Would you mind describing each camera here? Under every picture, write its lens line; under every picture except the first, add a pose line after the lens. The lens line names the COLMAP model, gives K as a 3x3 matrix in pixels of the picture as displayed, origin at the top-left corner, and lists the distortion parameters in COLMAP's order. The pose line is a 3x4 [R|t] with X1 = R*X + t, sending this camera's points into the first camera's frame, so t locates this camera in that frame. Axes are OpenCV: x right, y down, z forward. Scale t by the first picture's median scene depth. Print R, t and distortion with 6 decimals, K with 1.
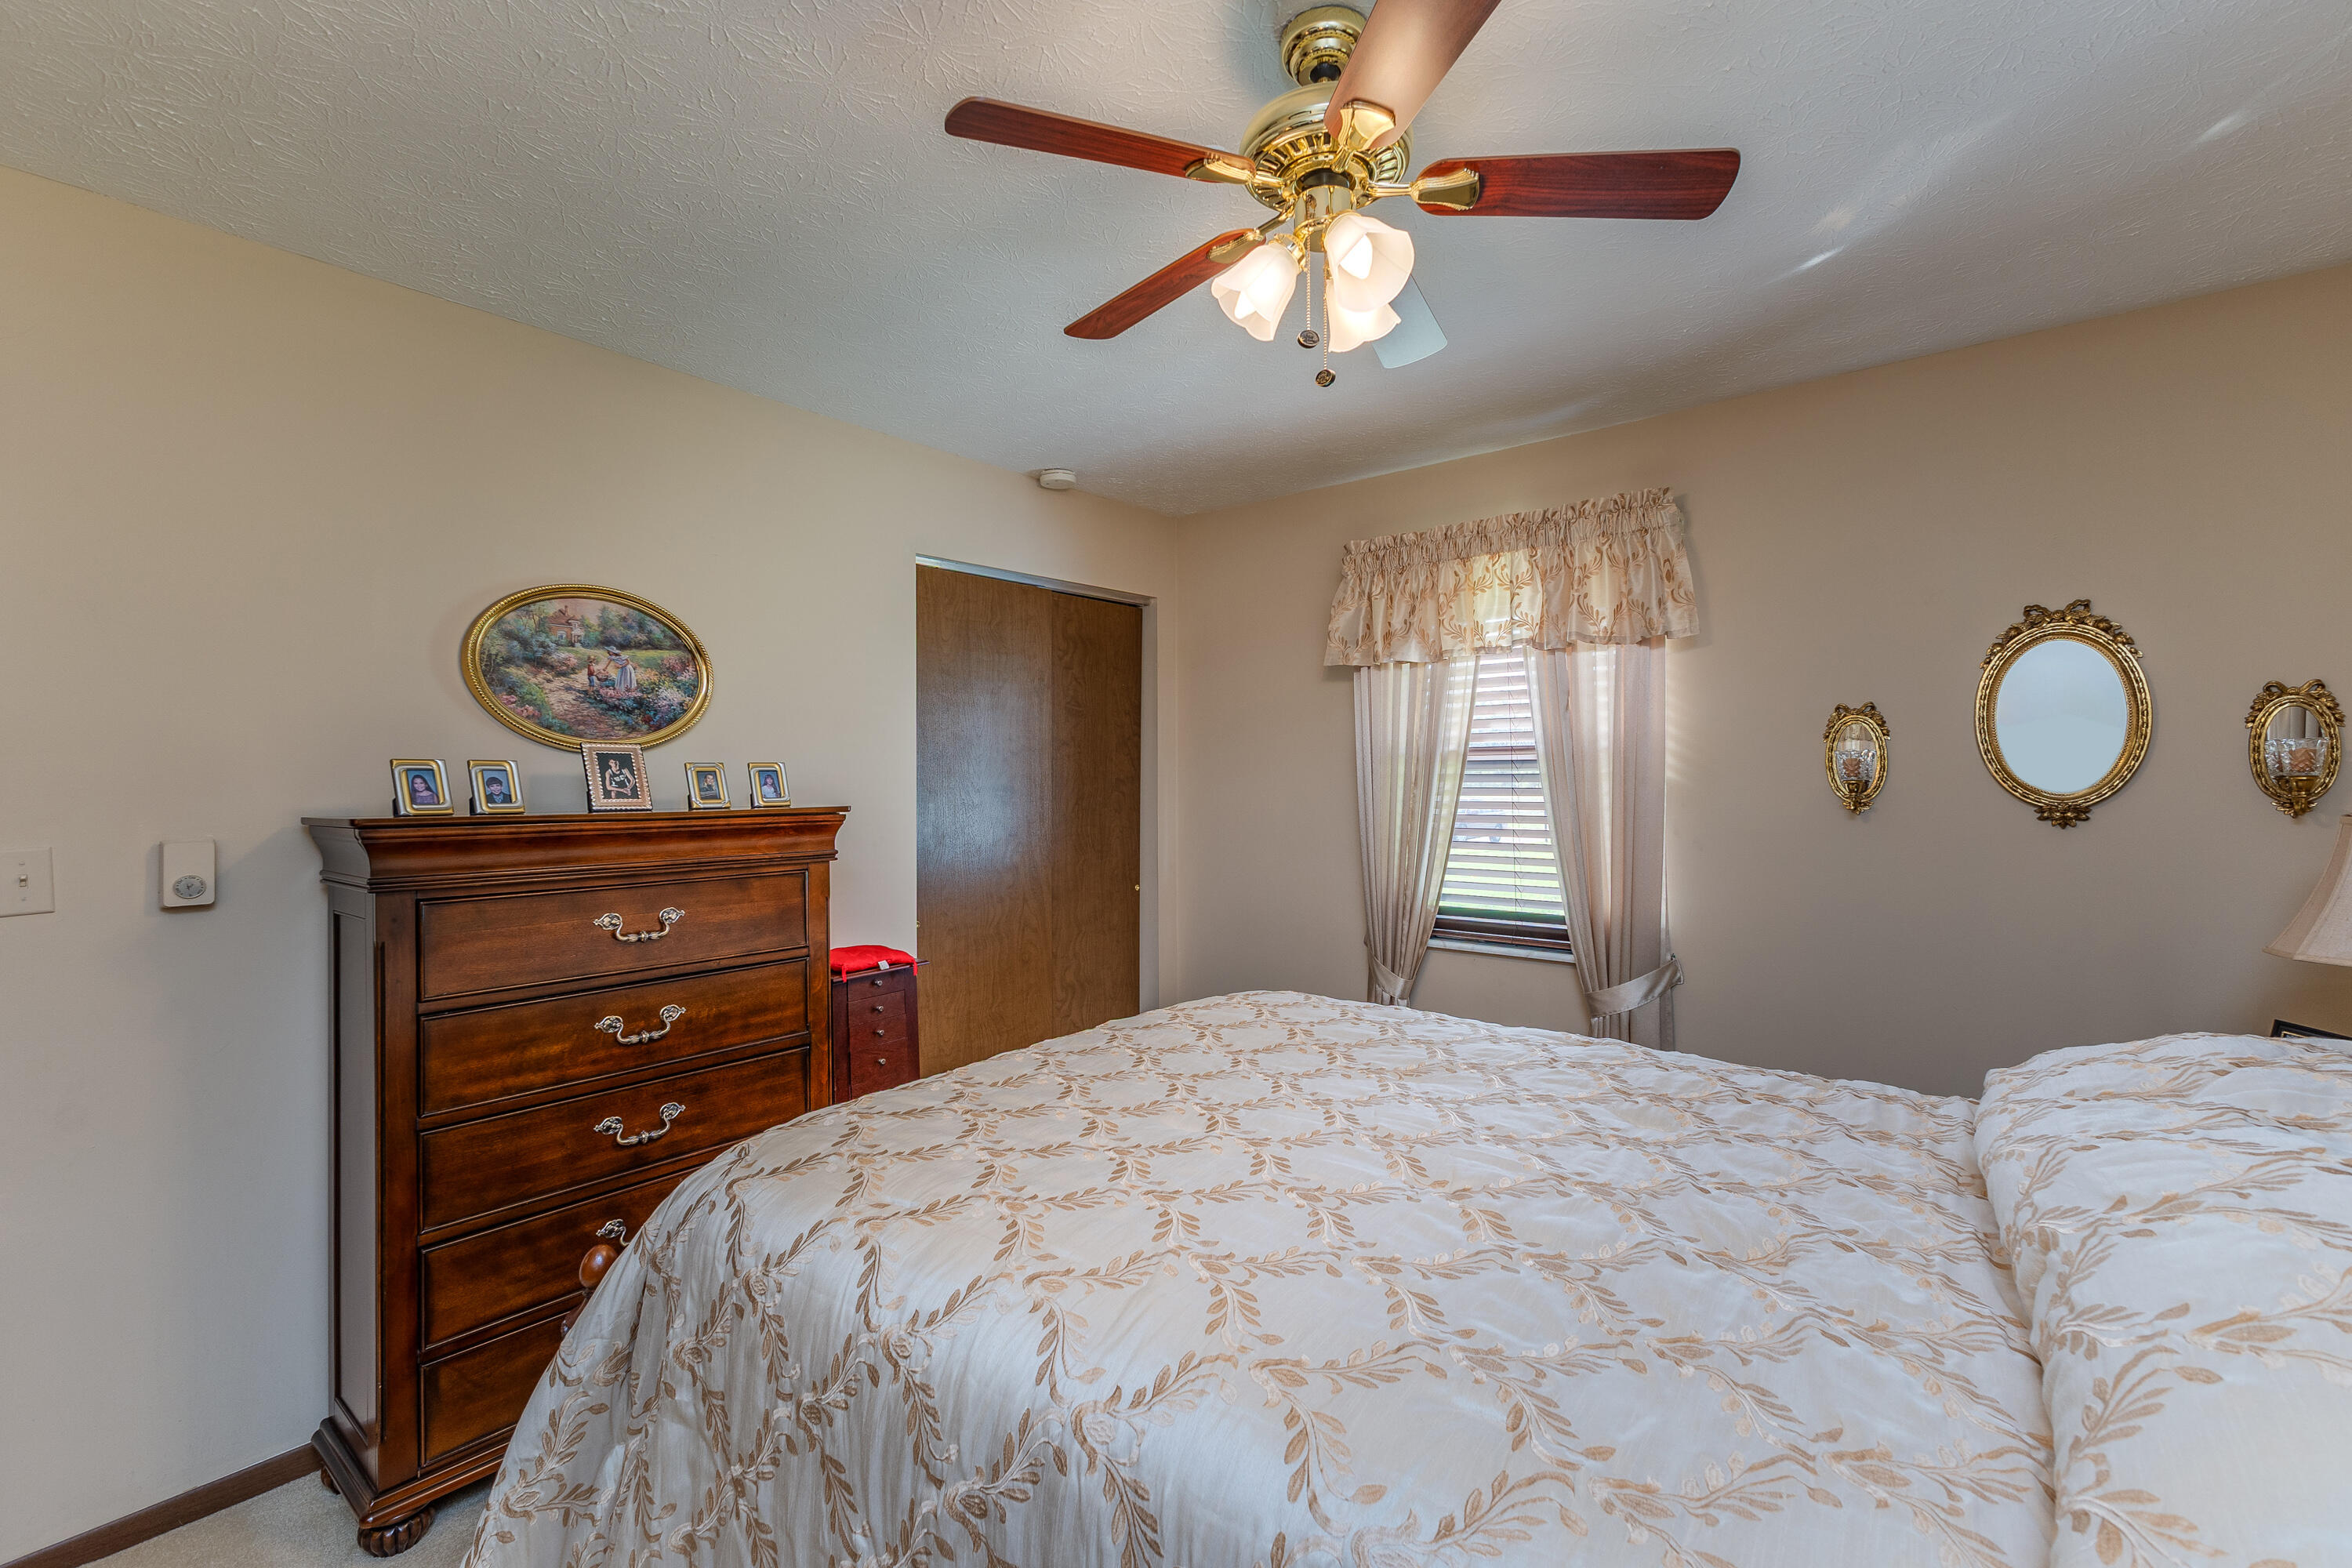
lens RADIAL K [[1007.3, 0, 1183.7], [0, 1007.3, 788.0], [0, 0, 1]] dist [0.003147, 0.000337]
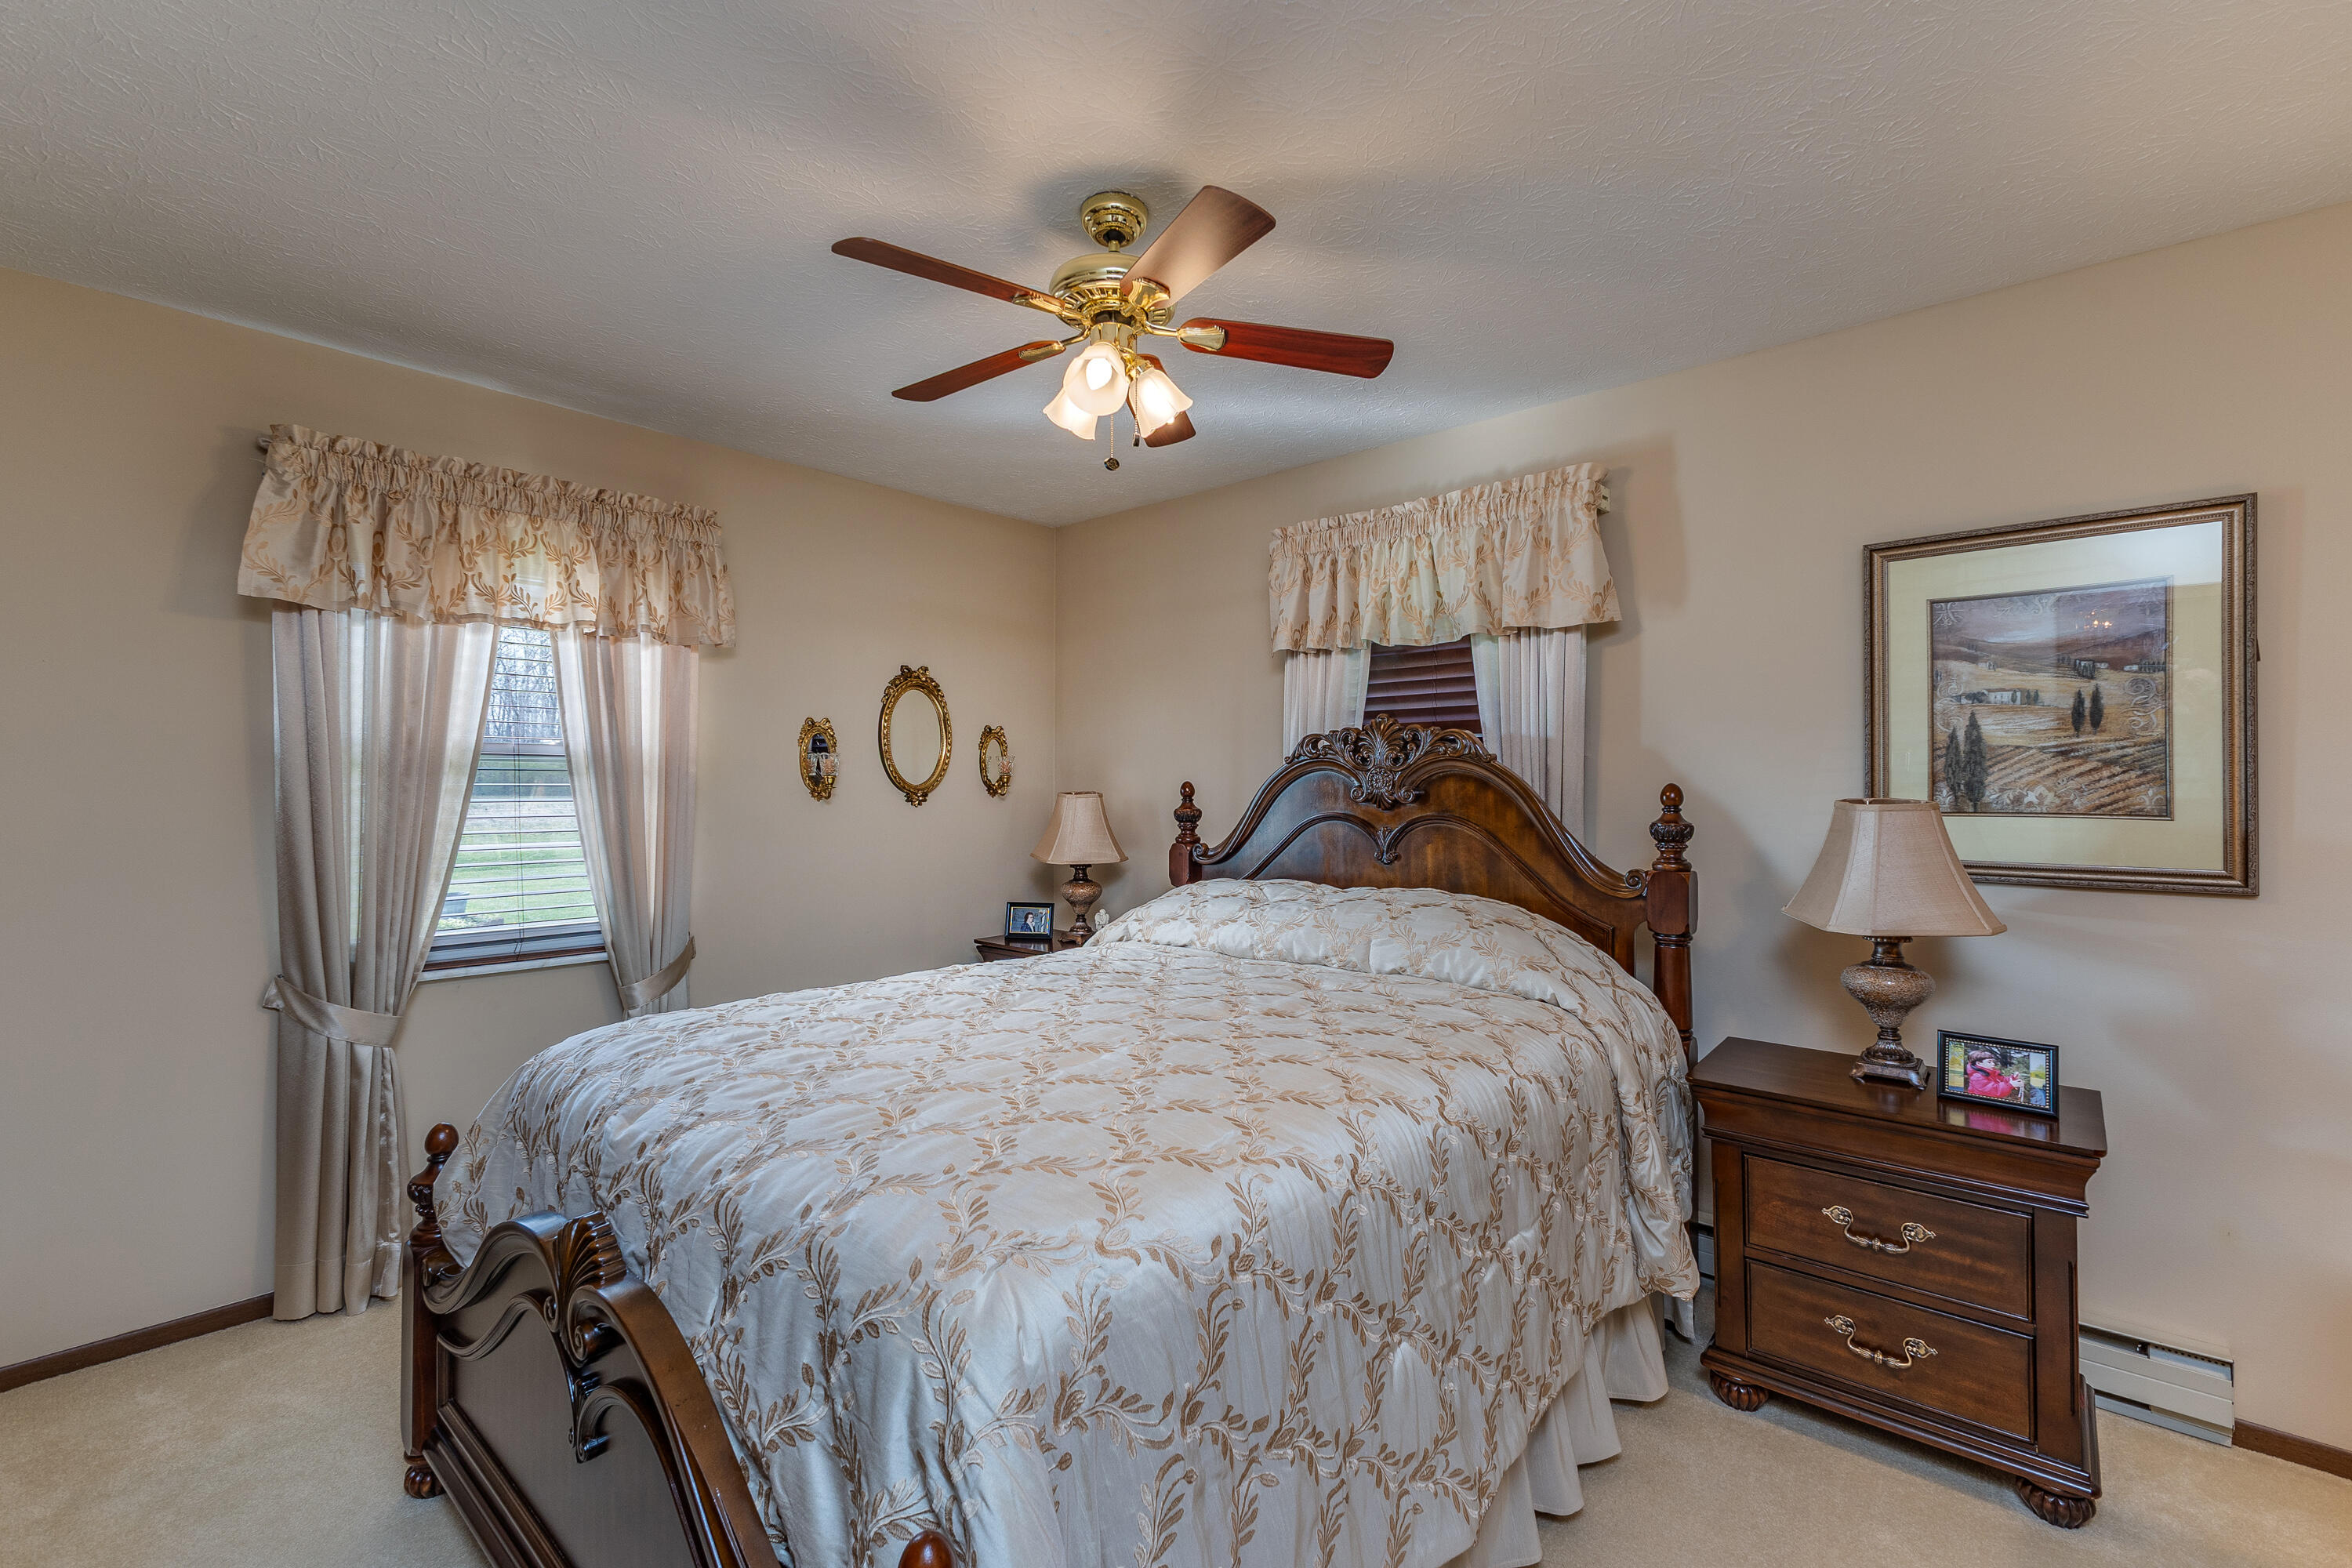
lens RADIAL K [[1009.4, 0, 1178.4], [0, 1009.4, 765.9], [0, 0, 1]] dist [0.004294, 0.000039]
pose [[0.029465, 0.019002, 0.999385, -0.581495], [0.002305, 0.999815, -0.019078, 0.006163], [-0.999563, 0.002866, 0.029416, 0.422129]]
